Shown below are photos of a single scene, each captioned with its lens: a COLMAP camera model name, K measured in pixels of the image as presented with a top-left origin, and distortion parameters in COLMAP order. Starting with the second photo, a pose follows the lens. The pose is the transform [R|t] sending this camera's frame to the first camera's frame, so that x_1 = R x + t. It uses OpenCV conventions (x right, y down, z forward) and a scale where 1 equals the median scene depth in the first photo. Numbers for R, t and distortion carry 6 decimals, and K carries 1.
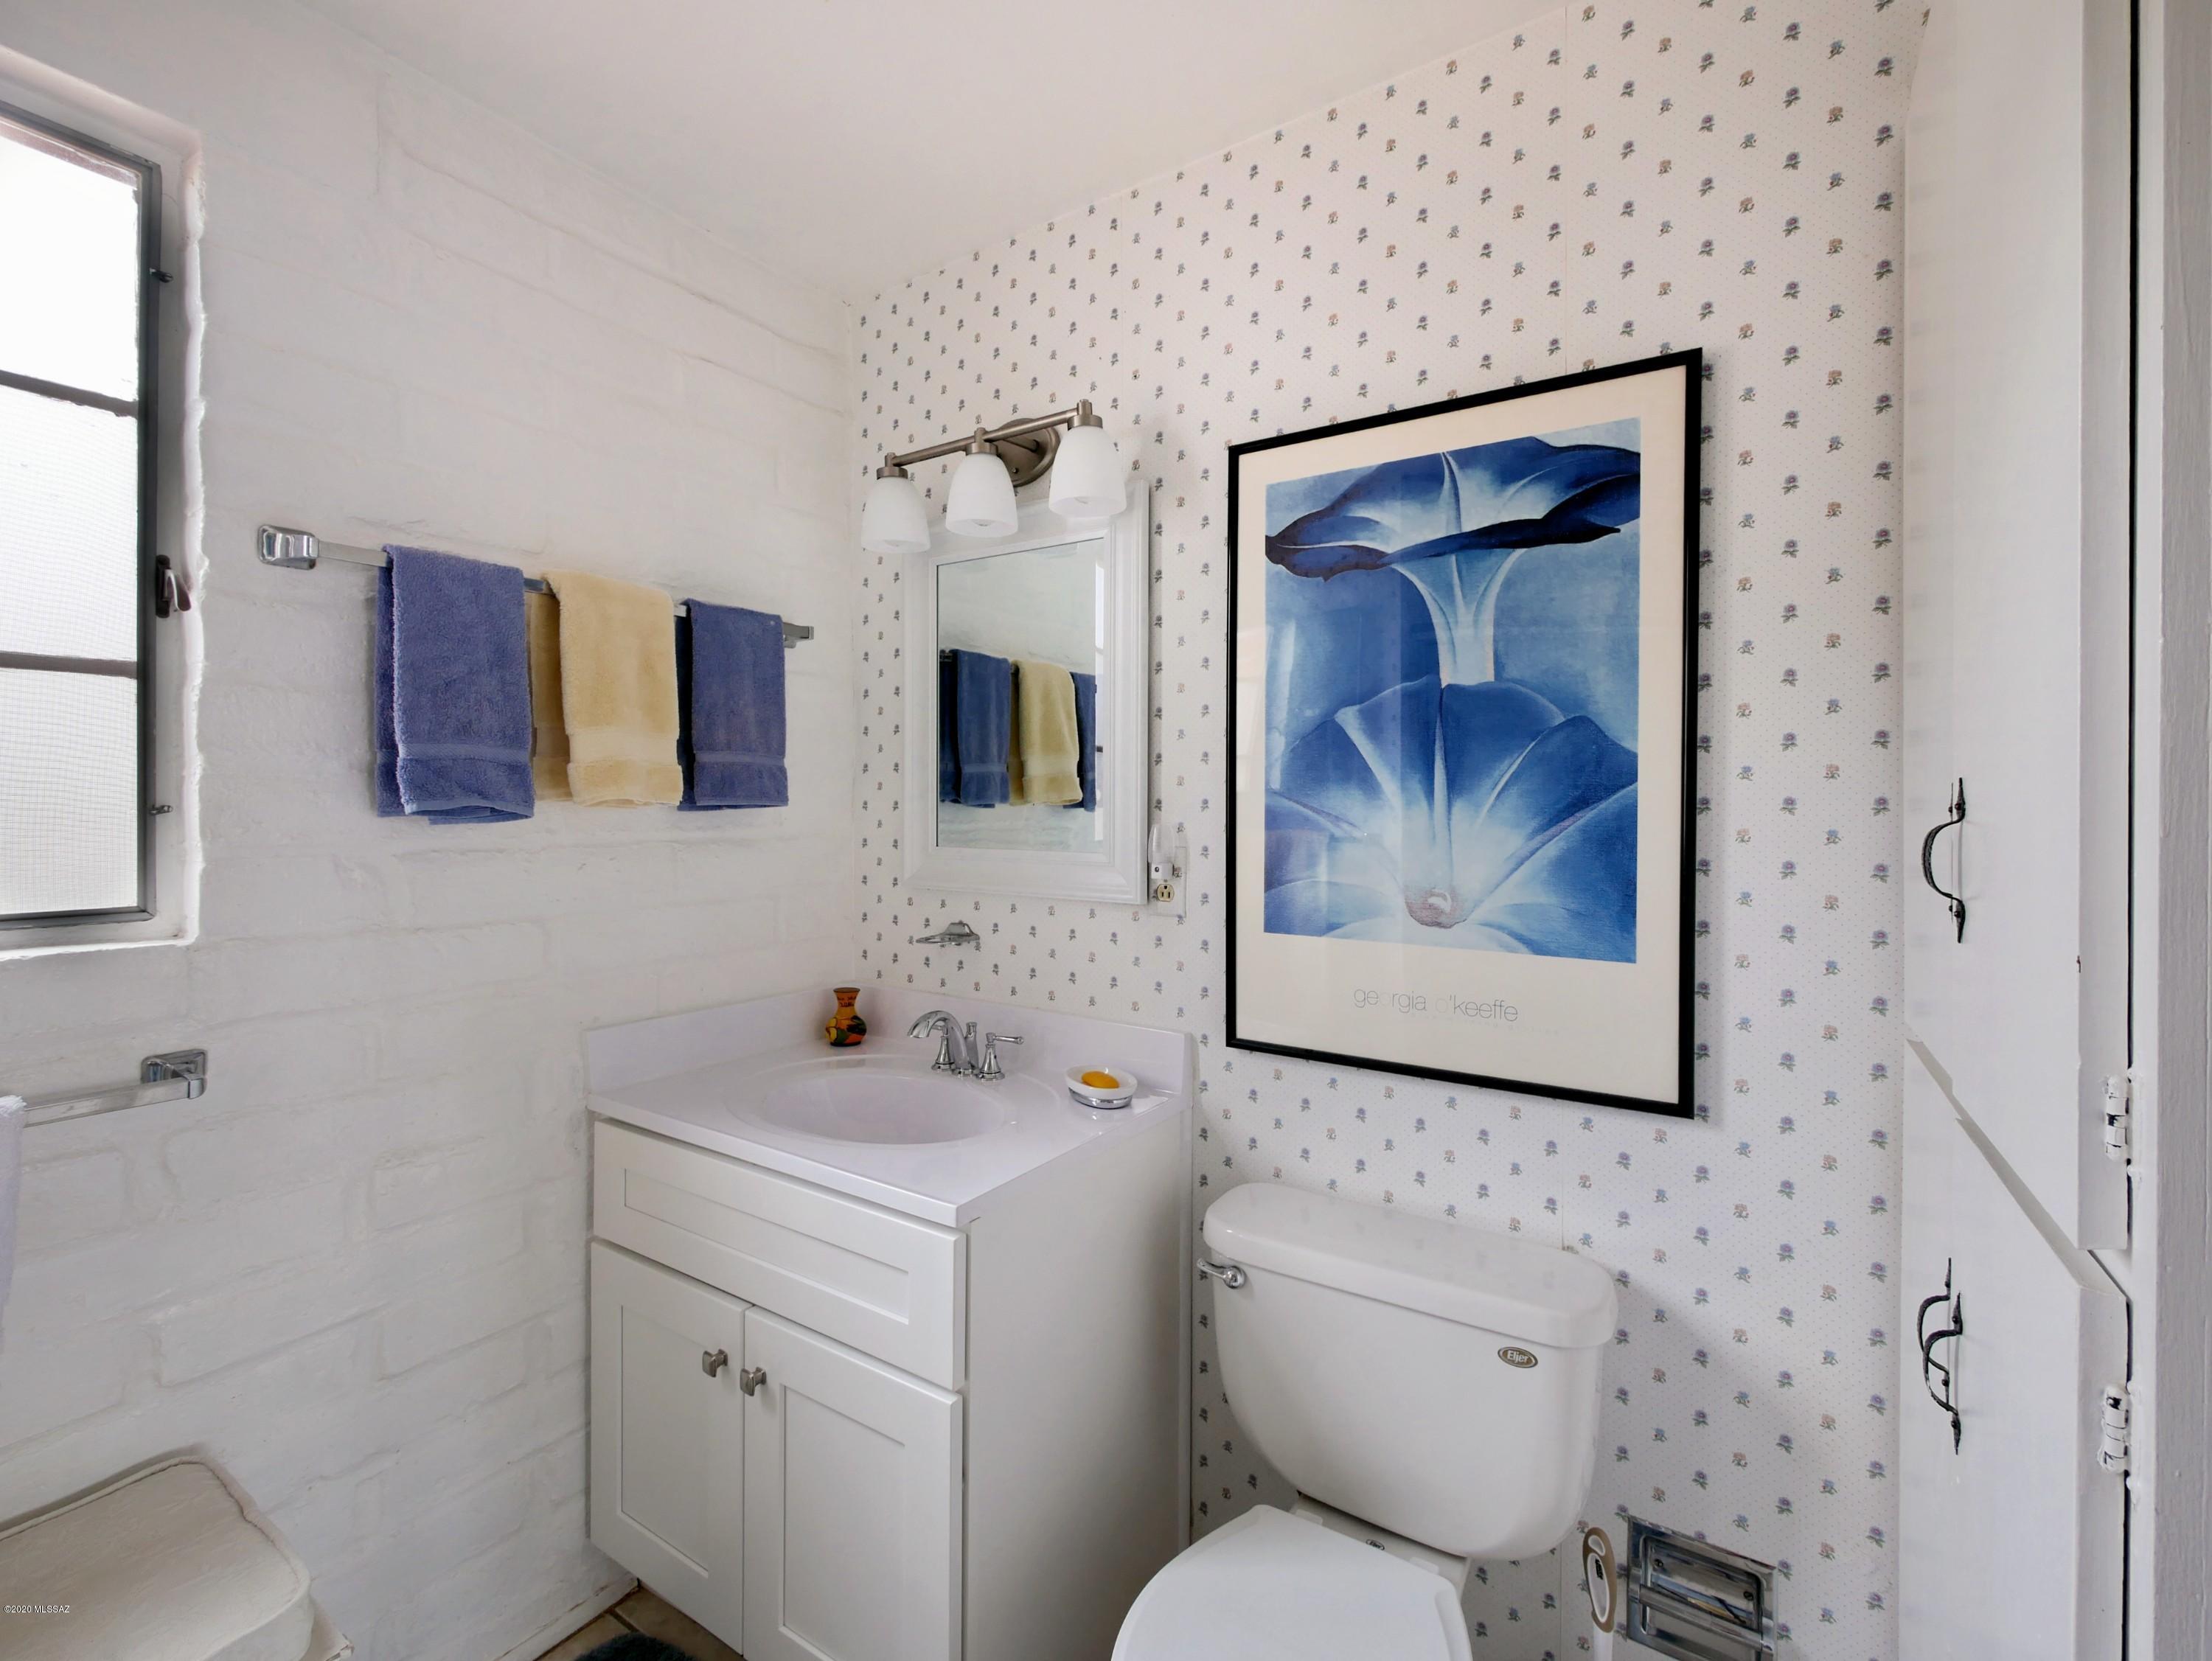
lens RADIAL K [[979.6, 0, 1115.9], [0, 979.6, 809.7], [0, 0, 1]] dist [-0.000989, 0.000022]
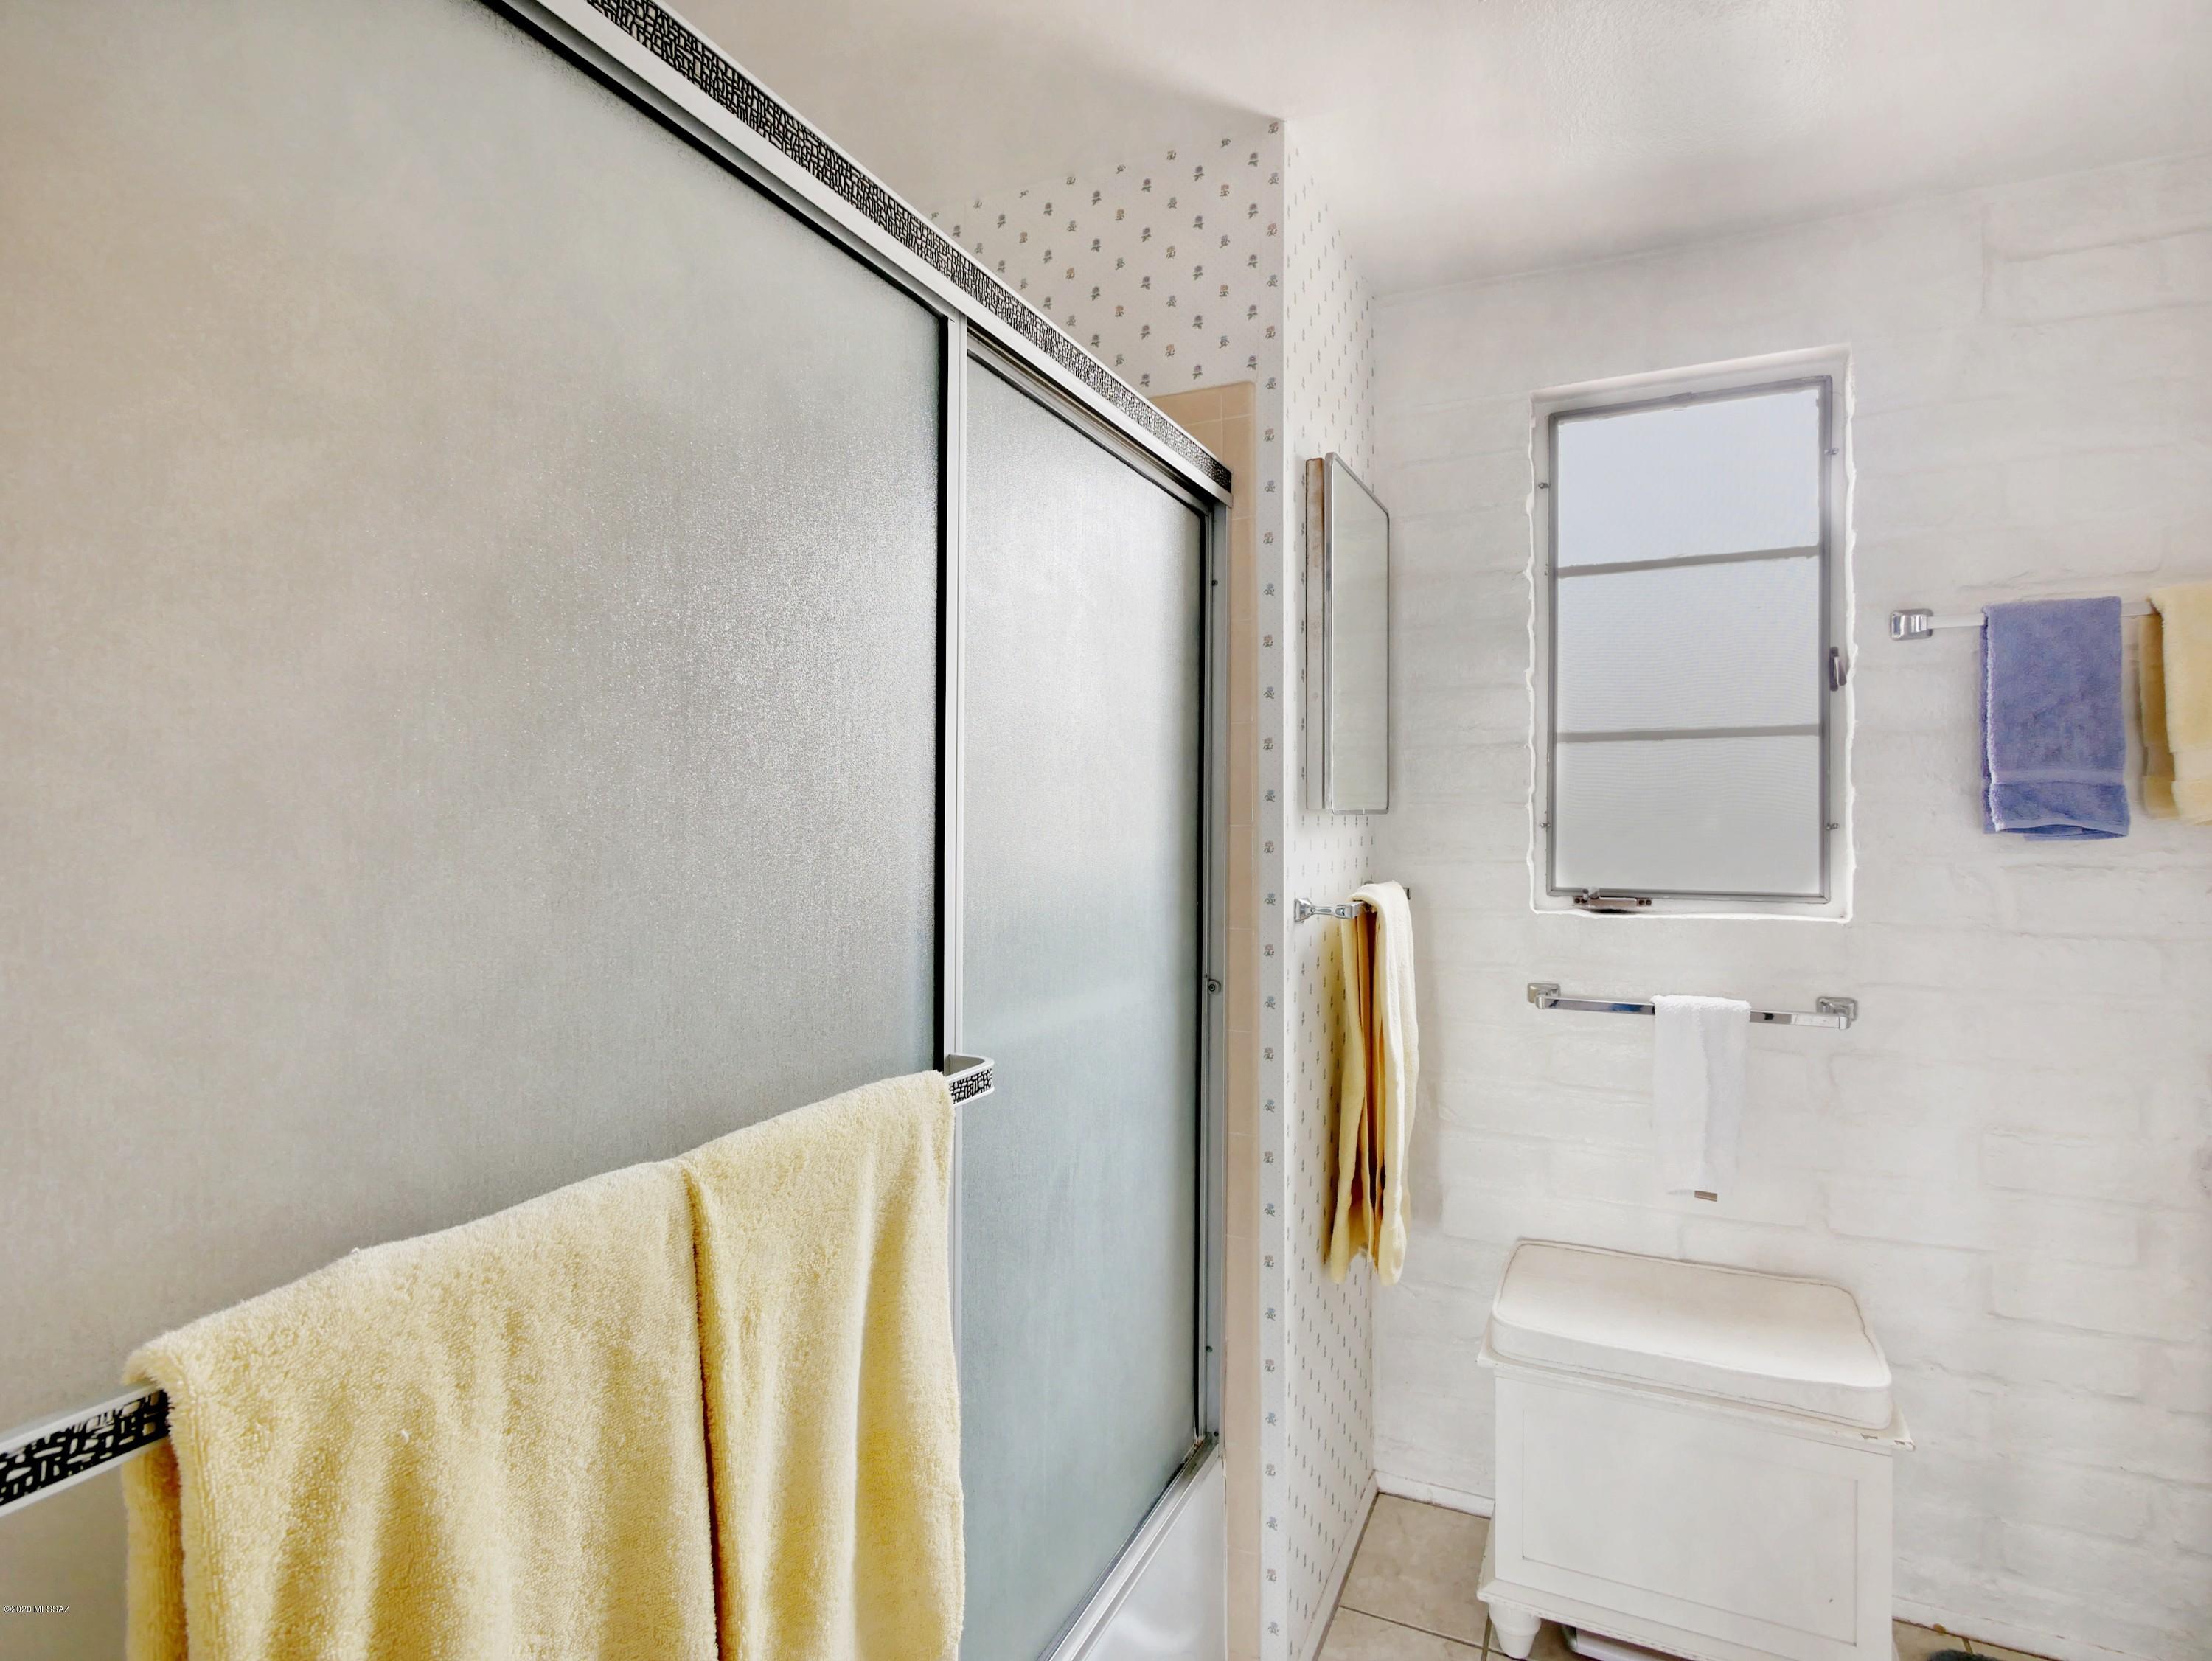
lens RADIAL K [[1134.8, 0, 1119.2], [0, 1134.8, 806.9], [0, 0, 1]] dist [0.000159, 0.000373]
pose [[0.138478, -0.011797, -0.990295, 0.441128], [-0.005812, 0.999902, -0.012724, -0.001174], [0.990348, 0.007517, 0.138396, -0.218433]]
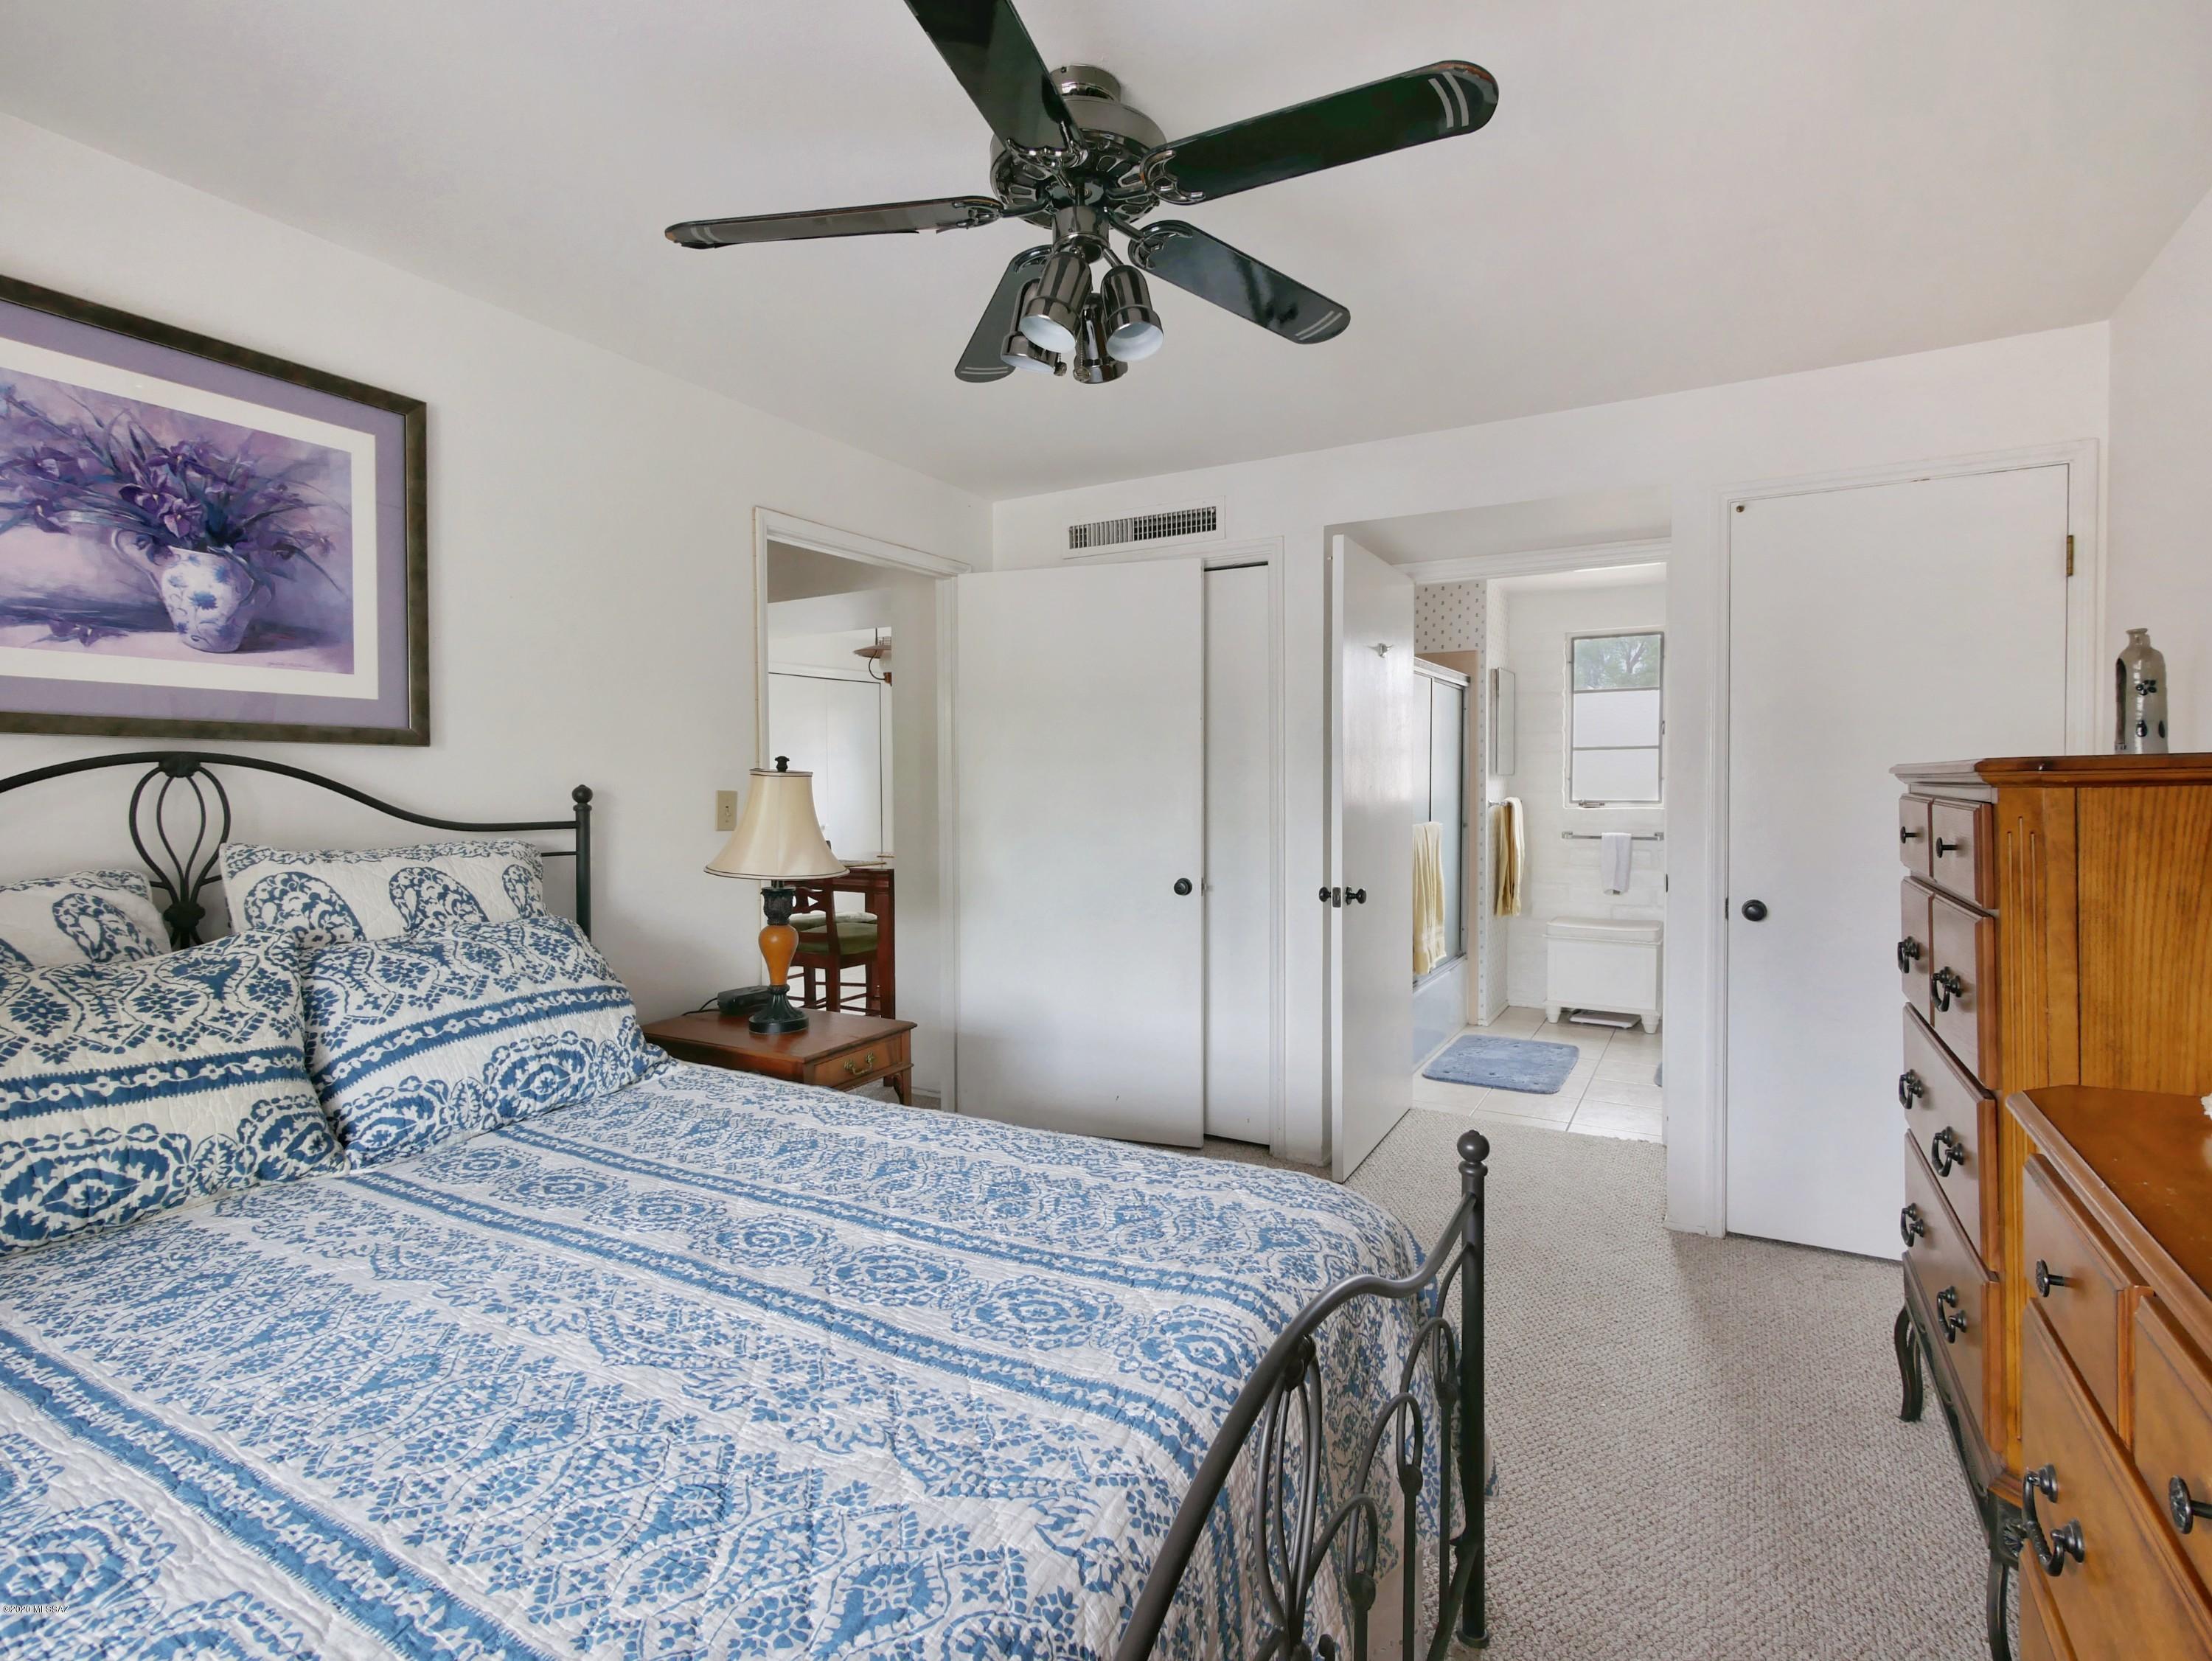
lens RADIAL K [[1092.5, 0, 1119.1], [0, 1092.5, 808.2], [0, 0, 1]] dist [-0.001177, 0.000693]
pose [[0.051824, 0.023812, -0.998372, 3.267335], [-0.000979, 0.999716, 0.023794, 0.012805], [0.998656, -0.000256, 0.051832, -1.455855]]
